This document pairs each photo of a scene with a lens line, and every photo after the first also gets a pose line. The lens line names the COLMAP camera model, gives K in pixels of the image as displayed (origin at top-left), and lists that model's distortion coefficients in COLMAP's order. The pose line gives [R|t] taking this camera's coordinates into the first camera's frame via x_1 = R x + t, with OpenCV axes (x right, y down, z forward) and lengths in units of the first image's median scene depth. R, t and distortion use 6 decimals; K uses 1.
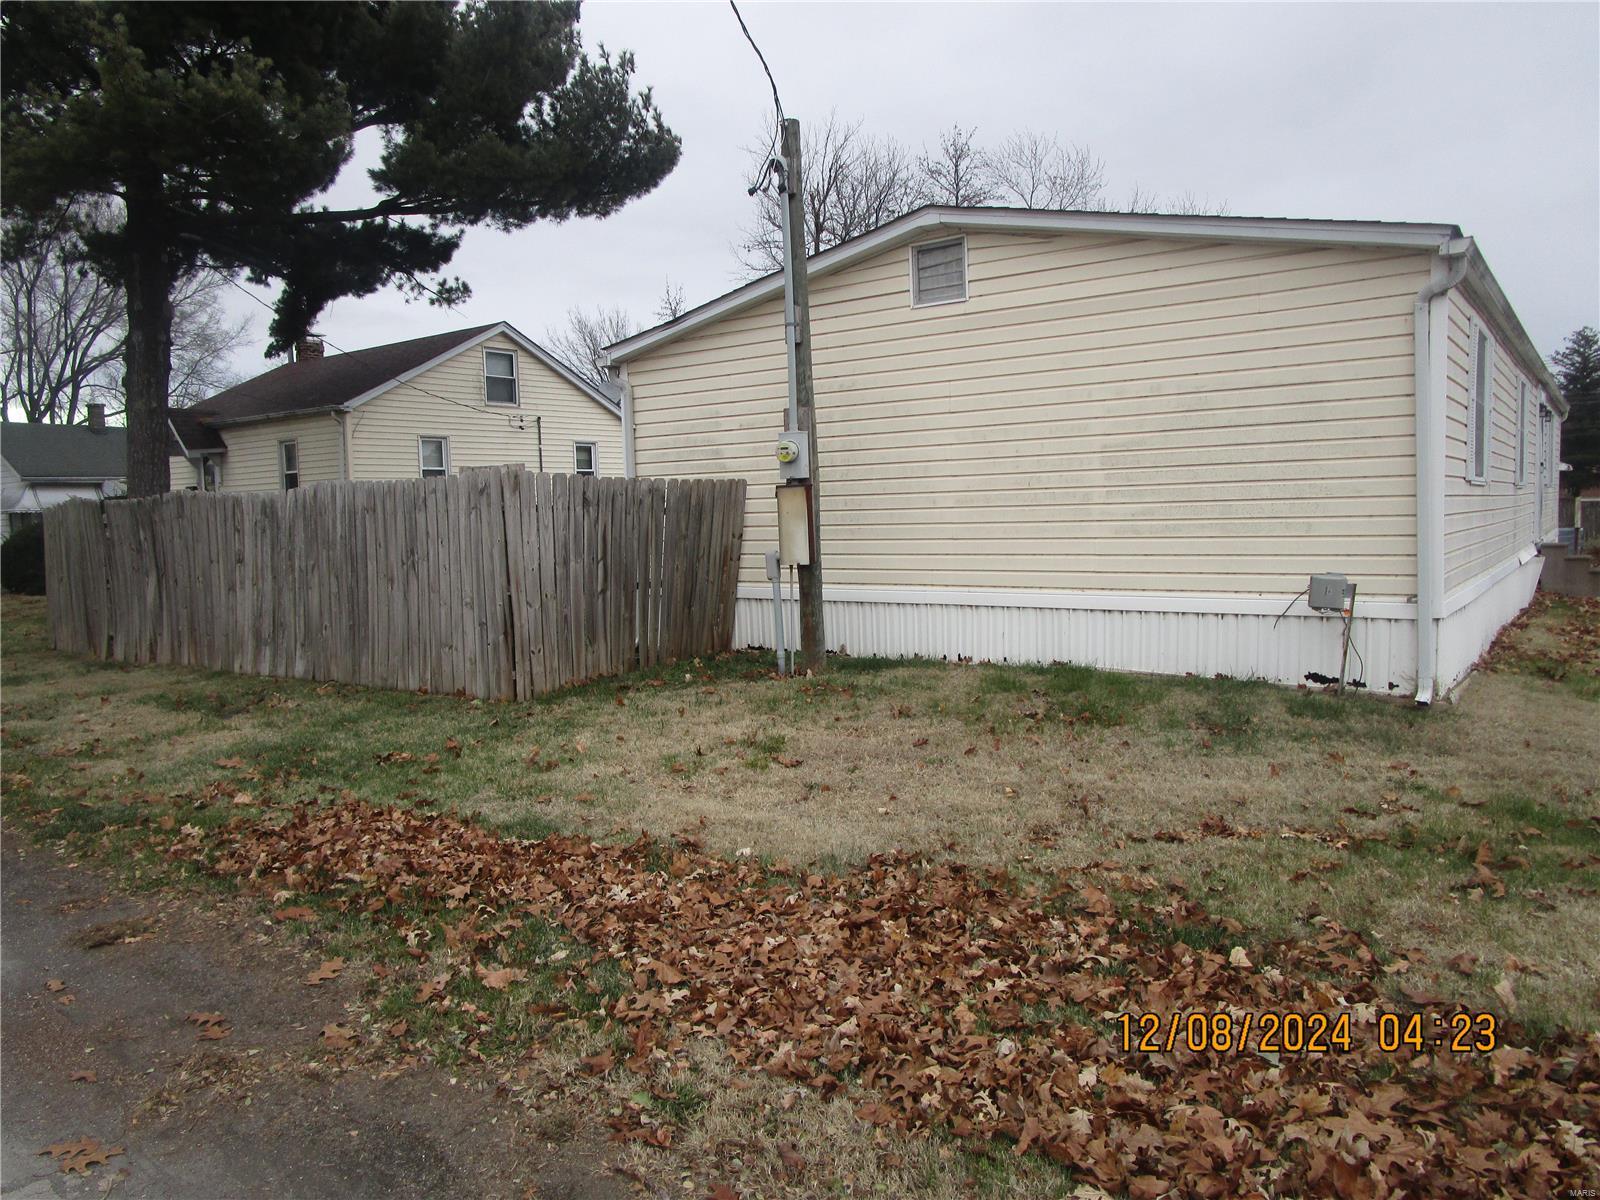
lens RADIAL K [[1137.3, 0, 808.4], [0, 1137.3, 603.4], [0, 0, 1]] dist [-0.038290, 0.033172]
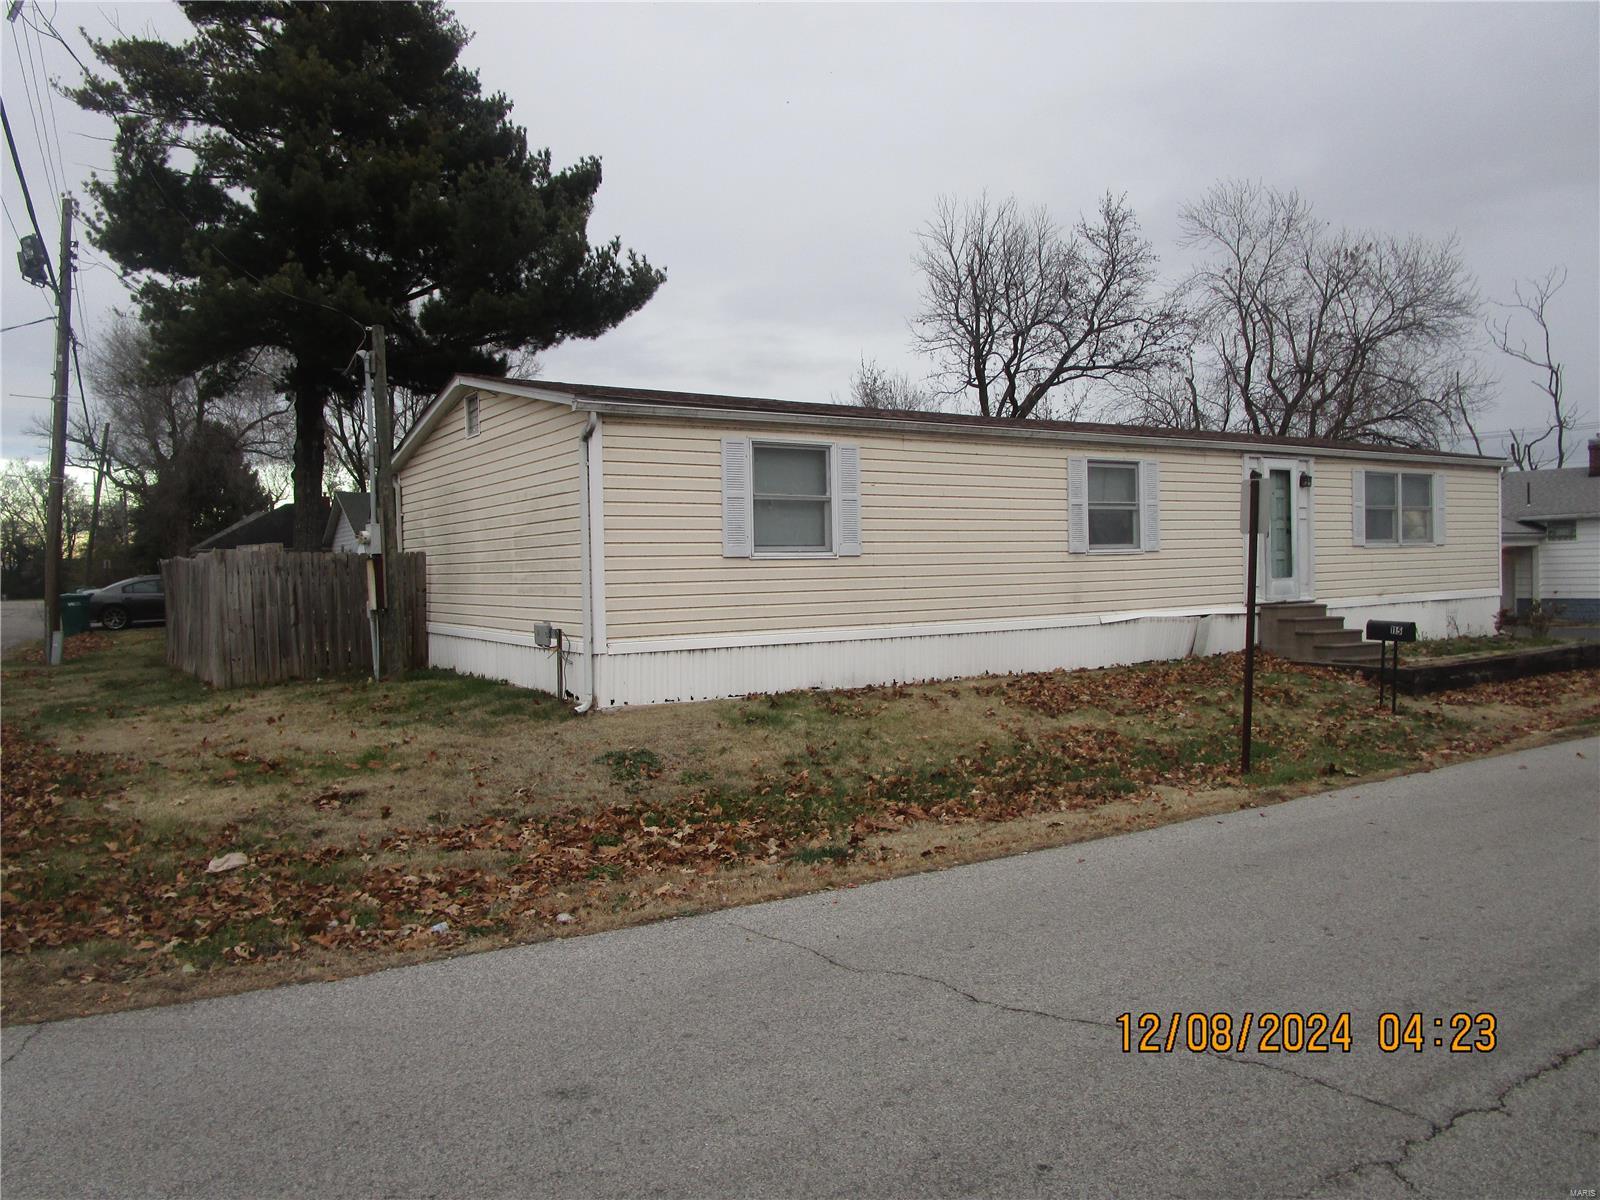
lens RADIAL K [[1137.3, 0, 808.4], [0, 1137.3, 603.4], [0, 0, 1]] dist [-0.038290, 0.033172]
pose [[0.933077, 0.017211, -0.359265, 1.012265], [-0.031143, 0.998969, -0.033027, -0.009681], [0.358327, 0.042005, 0.932651, -0.208344]]
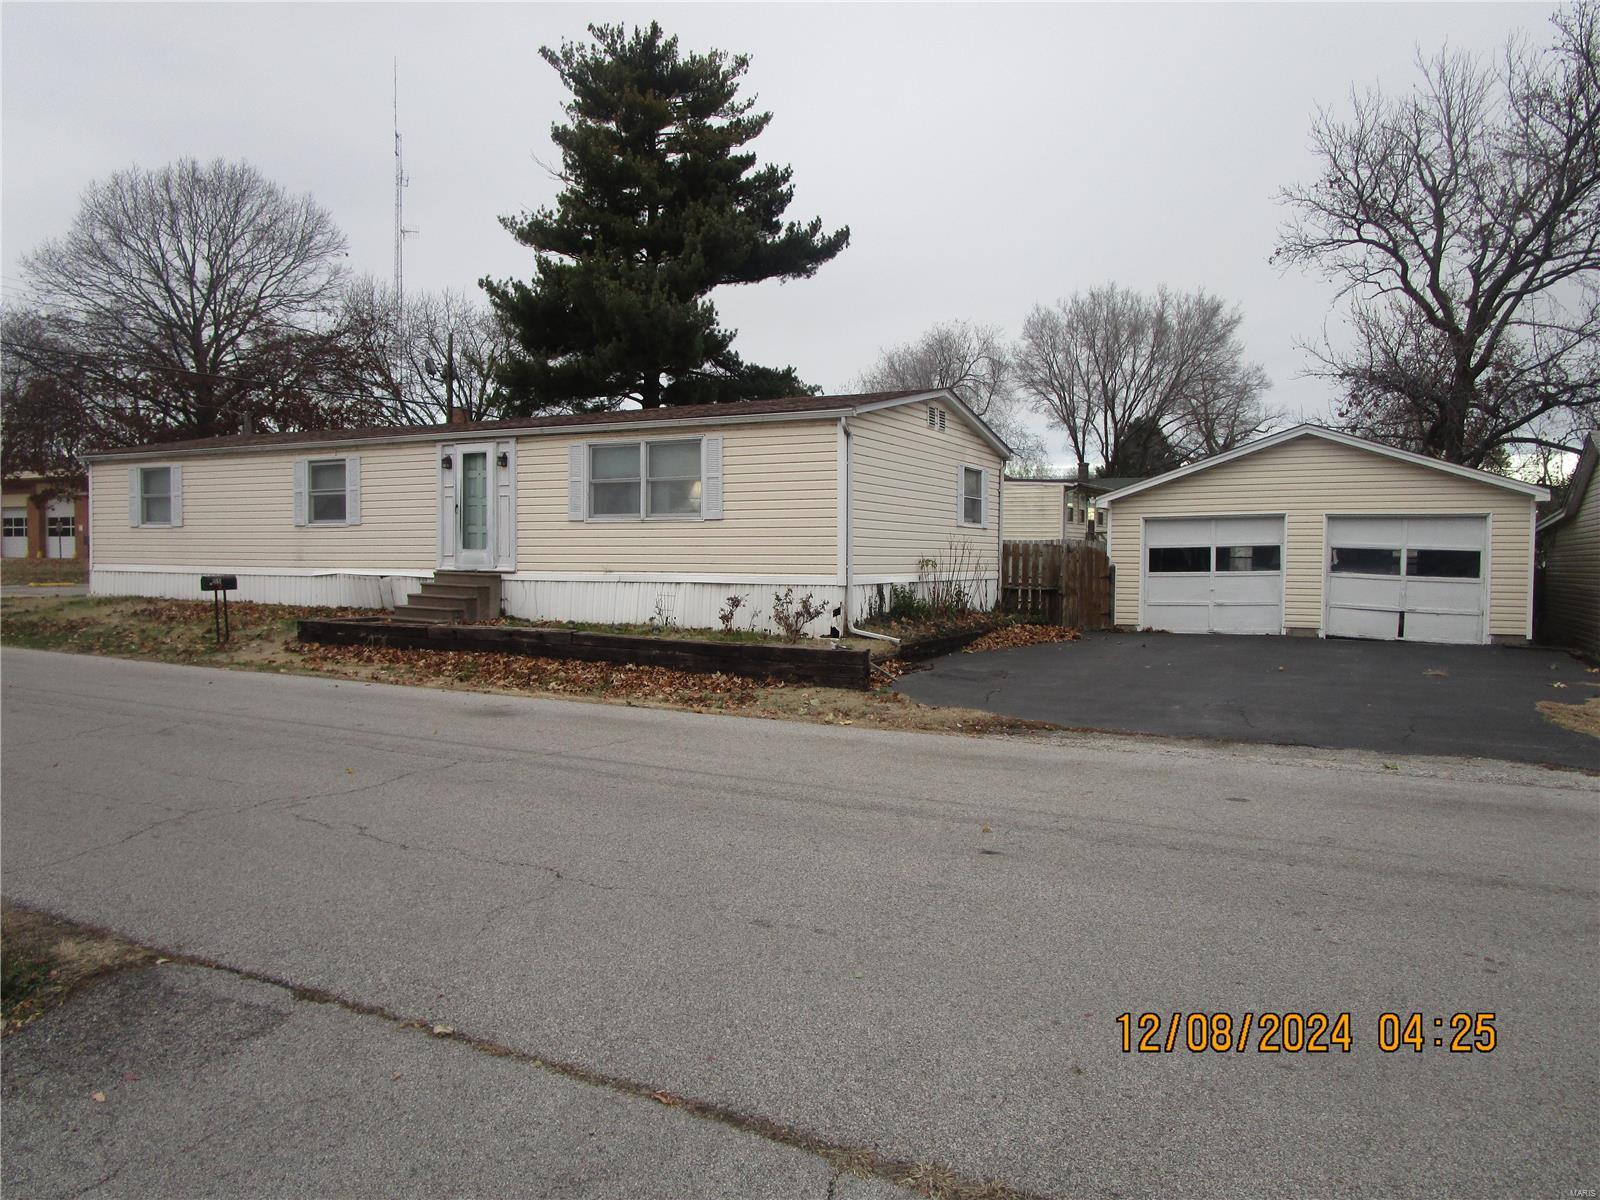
lens RADIAL K [[1137.3, 0, 808.4], [0, 1137.3, 603.4], [0, 0, 1]] dist [-0.038290, 0.033172]
pose [[0.150526, 0.068415, -0.986236, 3.012617], [-0.090603, 0.994359, 0.055150, -0.188918], [0.984446, 0.081054, 0.155875, 1.857556]]
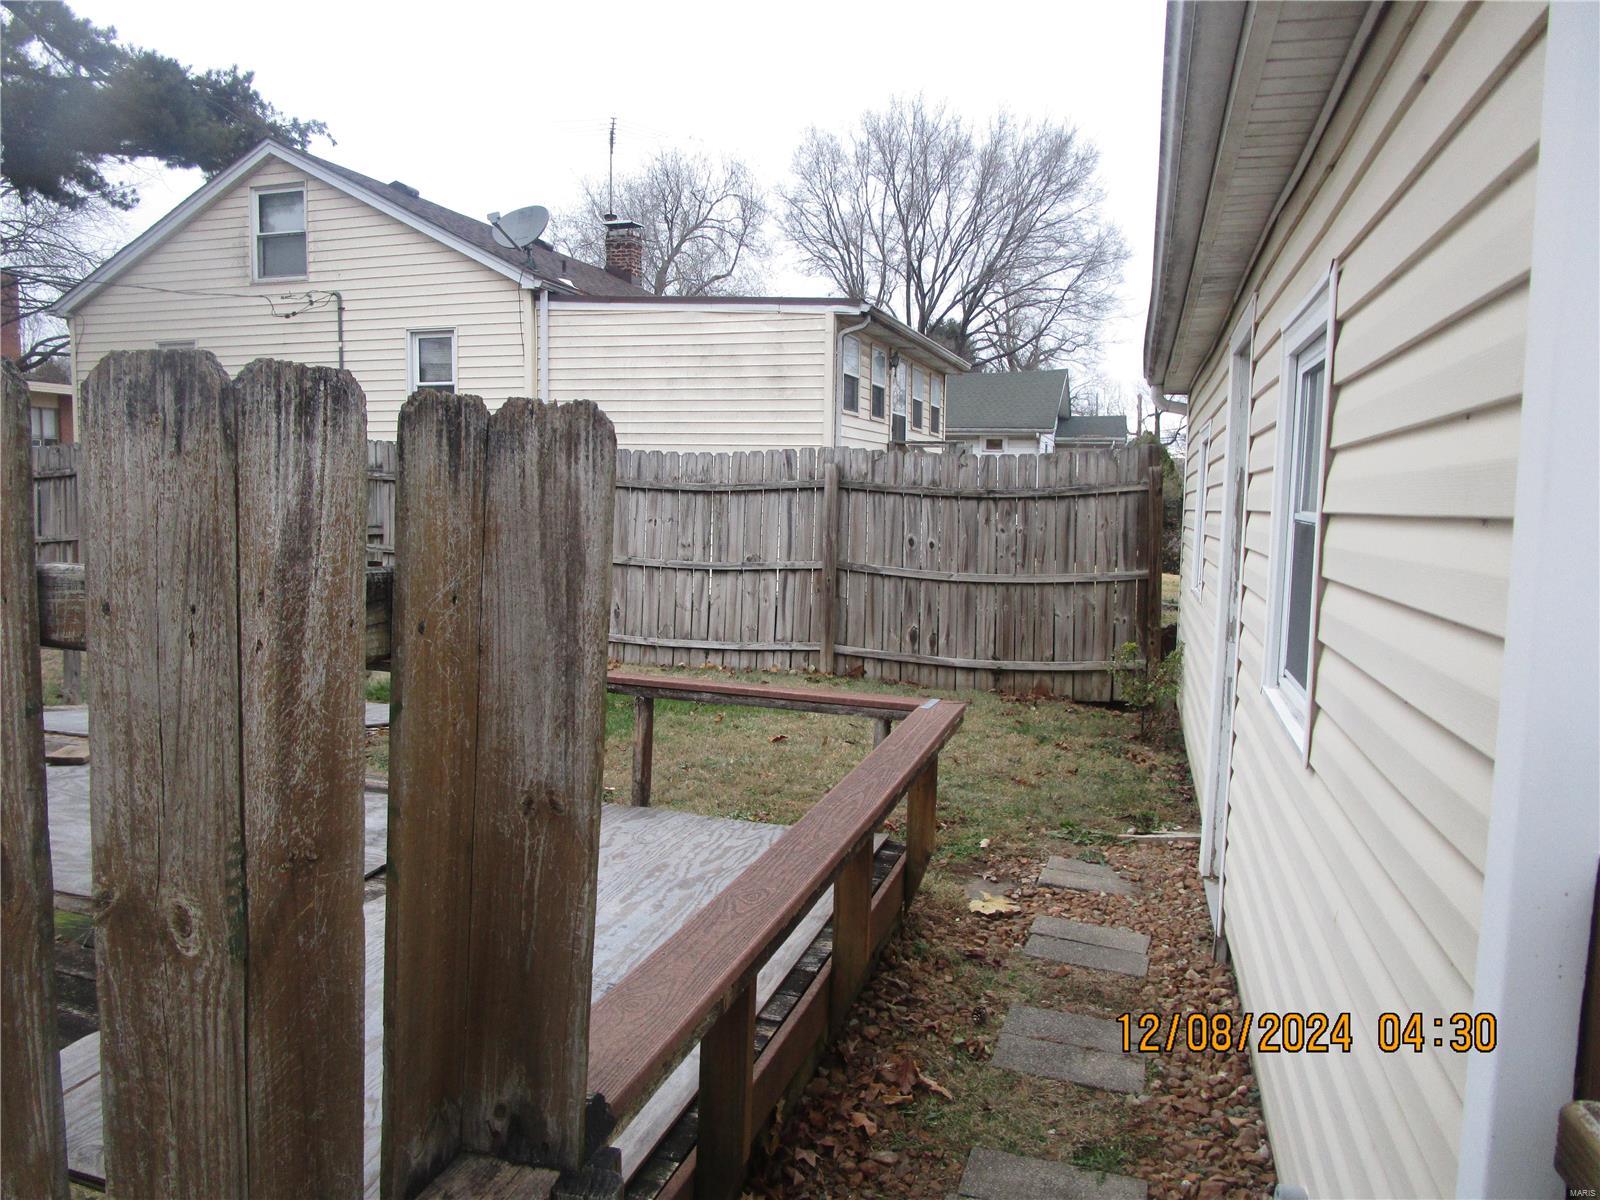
lens RADIAL K [[1127.5, 0, 800.0], [0, 1127.5, 600.0], [0, 0, 1]] dist [-0.026243, 0.002339]
pose [[0.318738, 0.122415, -0.939904, 1.014154], [-0.099513, 0.990466, 0.095254, -0.215721], [0.942604, 0.063172, 0.327881, 2.664835]]
